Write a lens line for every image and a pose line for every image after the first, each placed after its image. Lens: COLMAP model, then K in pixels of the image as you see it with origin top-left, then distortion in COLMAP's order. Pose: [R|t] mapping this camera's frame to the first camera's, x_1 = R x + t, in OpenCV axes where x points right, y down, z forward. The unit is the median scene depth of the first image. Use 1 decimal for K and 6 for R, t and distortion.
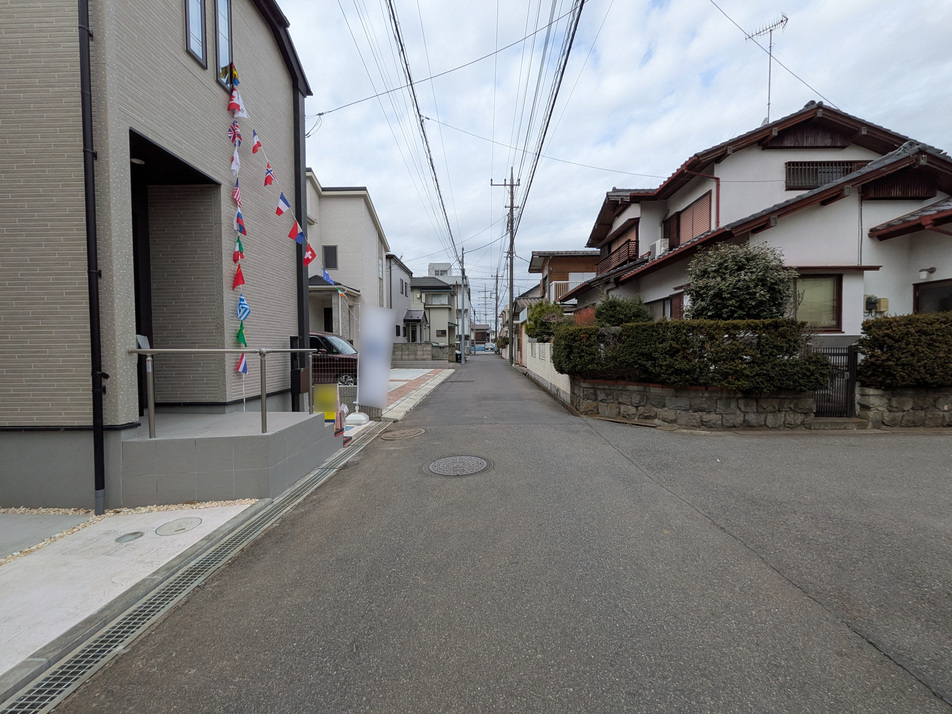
lens RADIAL K [[377.7, 0, 478.2], [0, 377.7, 357.2], [0, 0, 1]] dist [-0.000723, -0.000239]
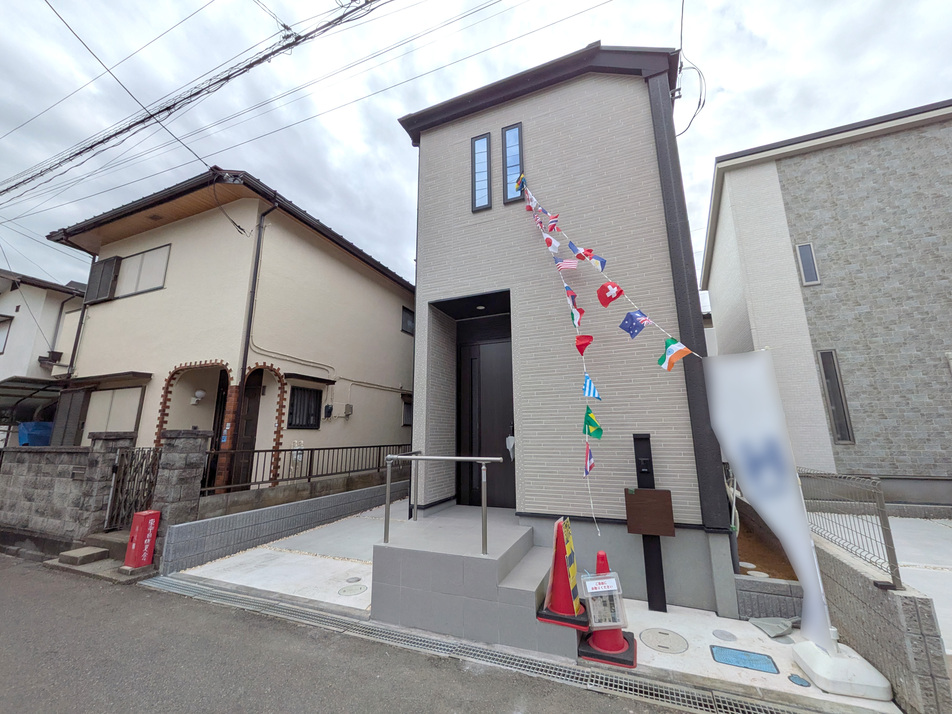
lens RADIAL K [[377.7, 0, 478.2], [0, 377.7, 357.2], [0, 0, 1]] dist [-0.000723, -0.000239]
pose [[-0.369469, -0.180712, -0.911502, 0.282232], [-0.014338, 0.981900, -0.188857, -0.079108], [0.929132, -0.056708, -0.365373, 1.355546]]
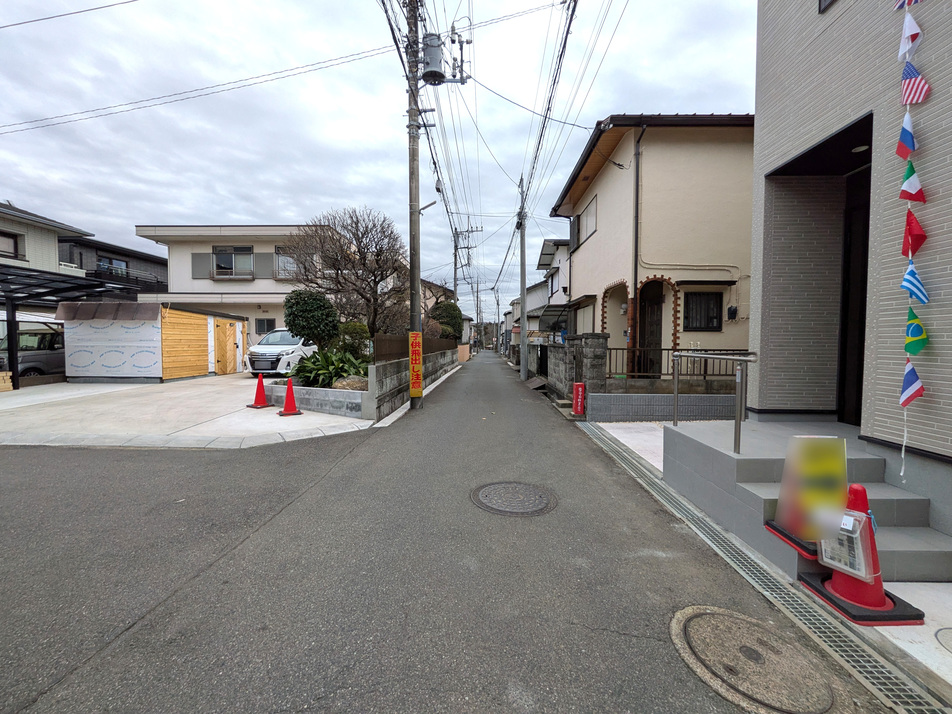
lens RADIAL K [[377.7, 0, 478.2], [0, 377.7, 357.2], [0, 0, 1]] dist [-0.000723, -0.000239]
pose [[-0.999947, 0.002767, 0.009887, 0.014838], [0.003424, 0.997737, 0.067147, -0.072635], [-0.009679, 0.067177, -0.997694, 1.789118]]
